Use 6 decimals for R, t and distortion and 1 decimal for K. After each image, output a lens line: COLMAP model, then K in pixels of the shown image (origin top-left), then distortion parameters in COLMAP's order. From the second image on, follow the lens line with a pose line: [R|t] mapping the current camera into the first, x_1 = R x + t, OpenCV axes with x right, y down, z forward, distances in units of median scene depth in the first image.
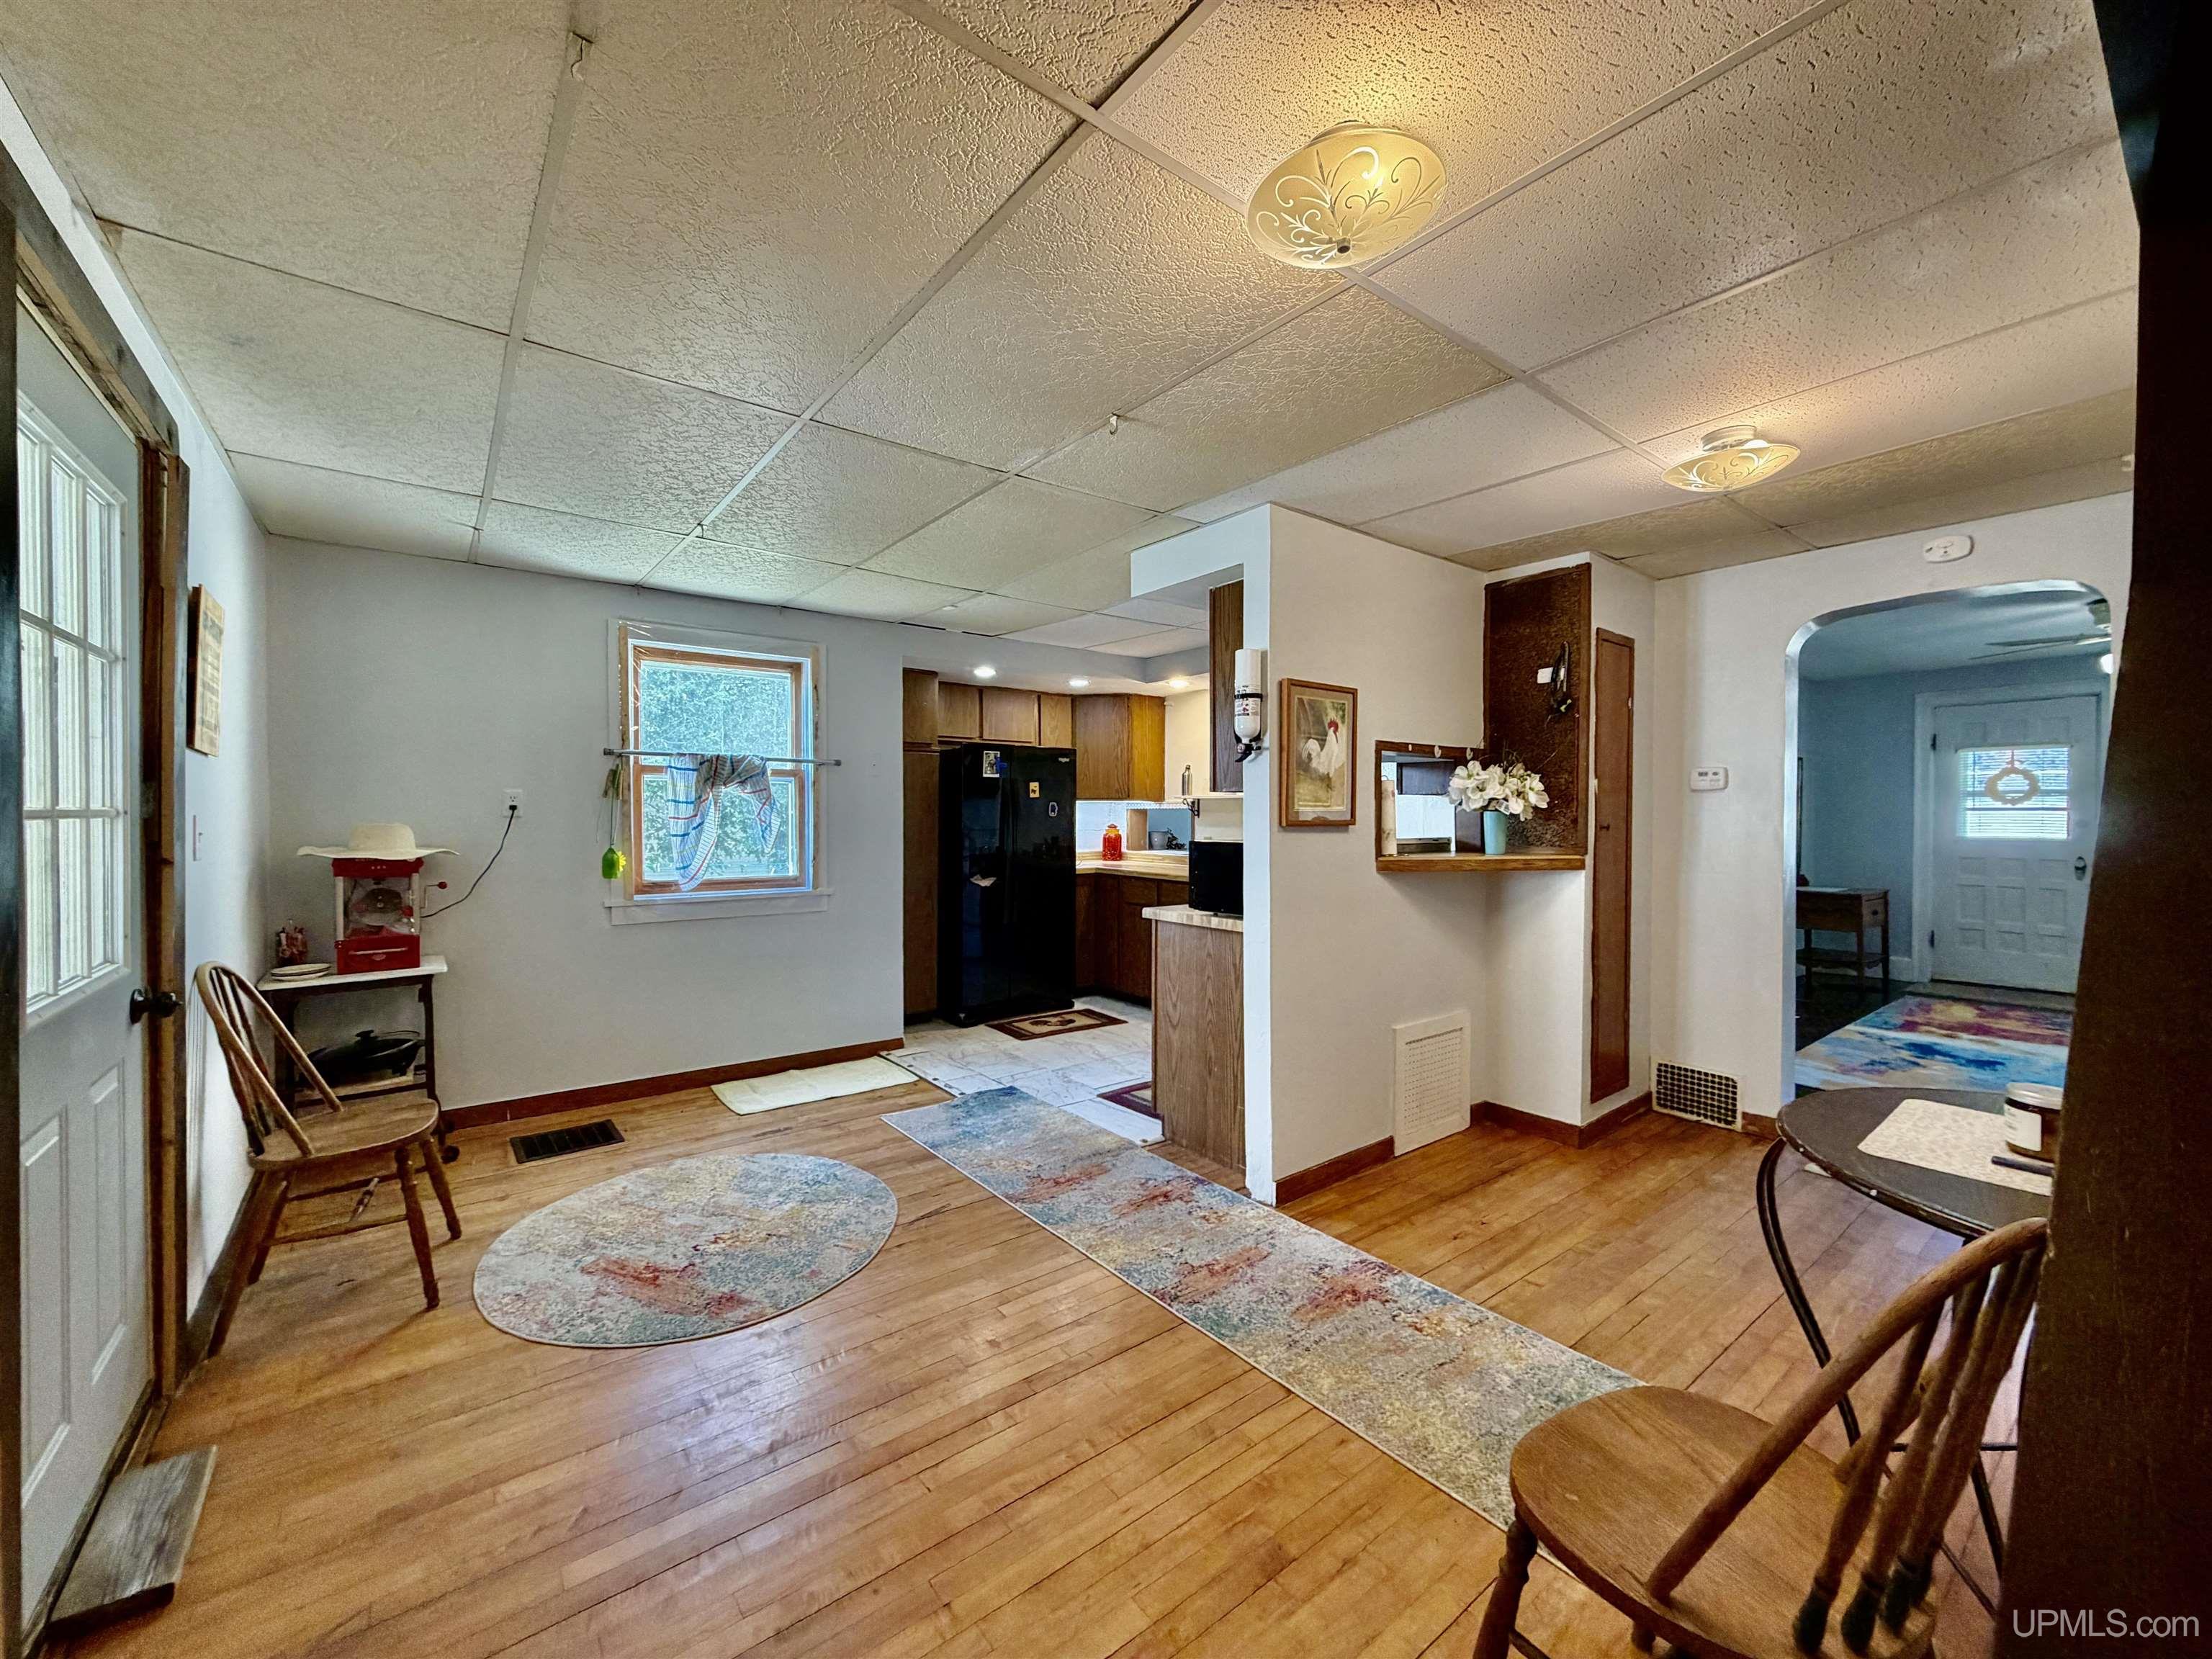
lens RADIAL K [[880.8, 0, 1095.1], [0, 880.8, 822.4], [0, 0, 1]] dist [-0.001898, 0.000294]
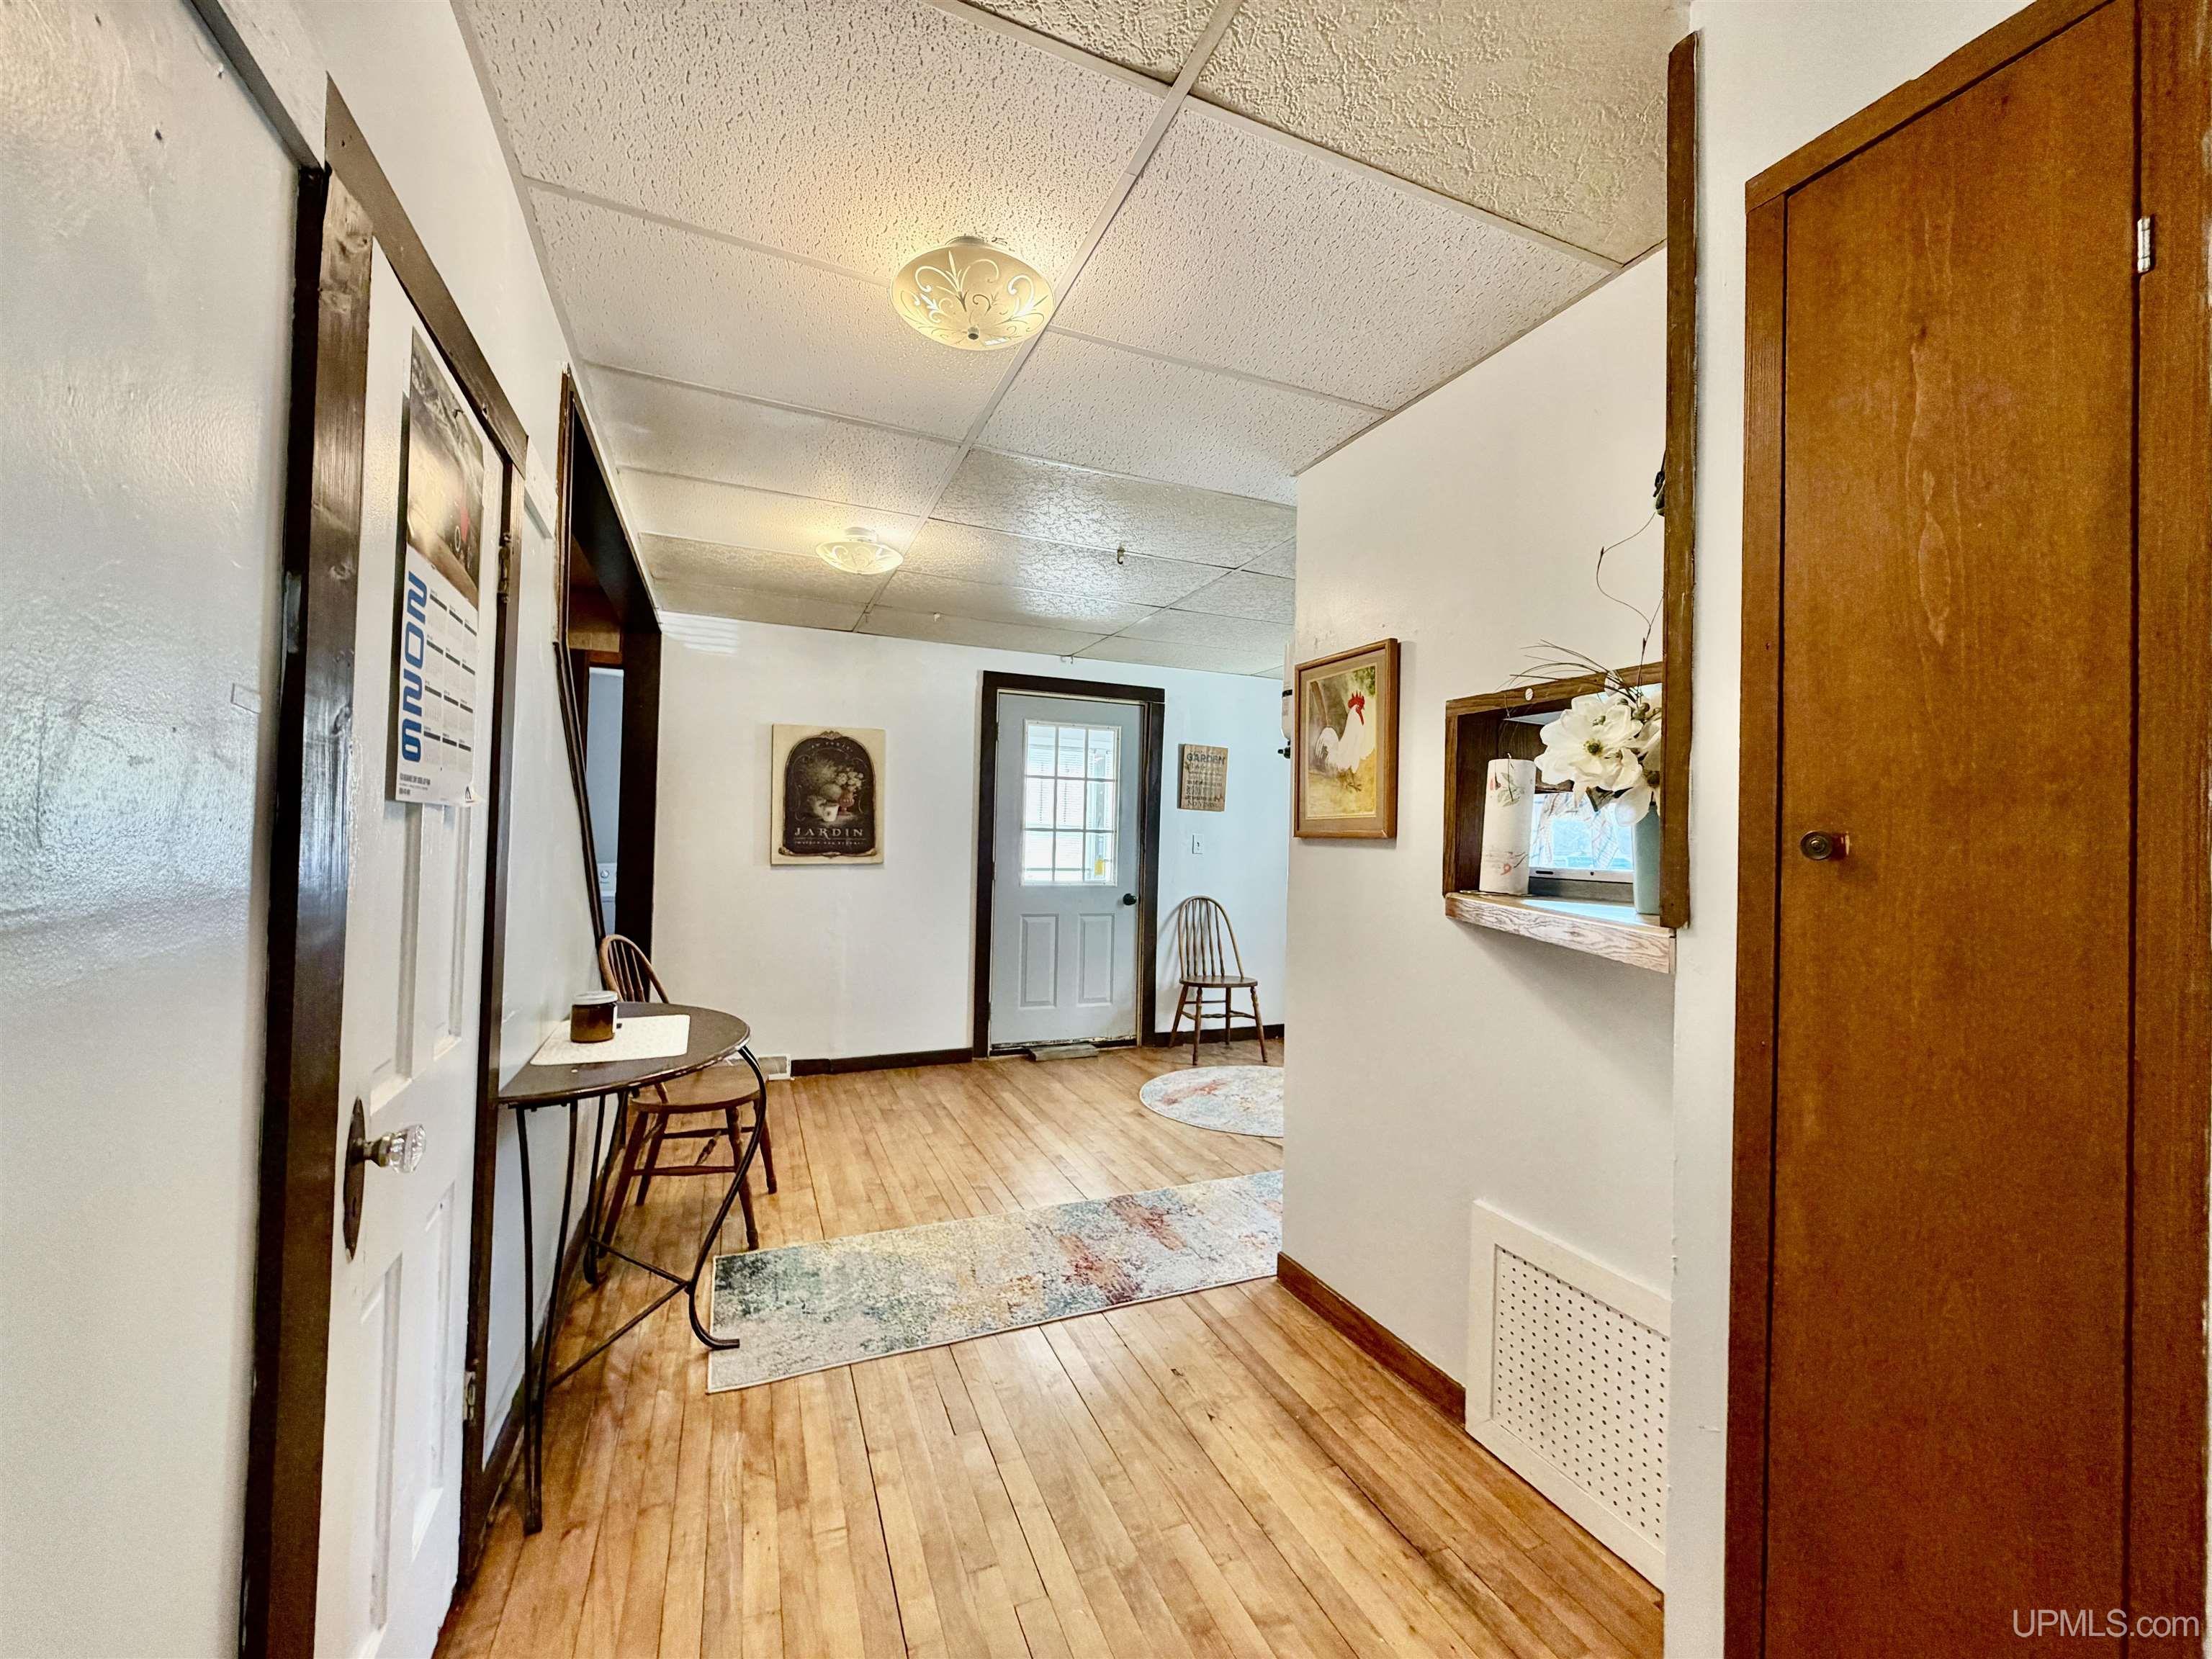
lens RADIAL K [[880.8, 0, 1098.3], [0, 880.8, 825.2], [0, 0, 1]] dist [-0.001898, 0.000294]
pose [[-0.255554, -0.026767, -0.966424, 1.055226], [-0.042878, 0.998947, -0.016329, 0.014602], [0.965843, 0.037265, -0.256433, 1.001028]]
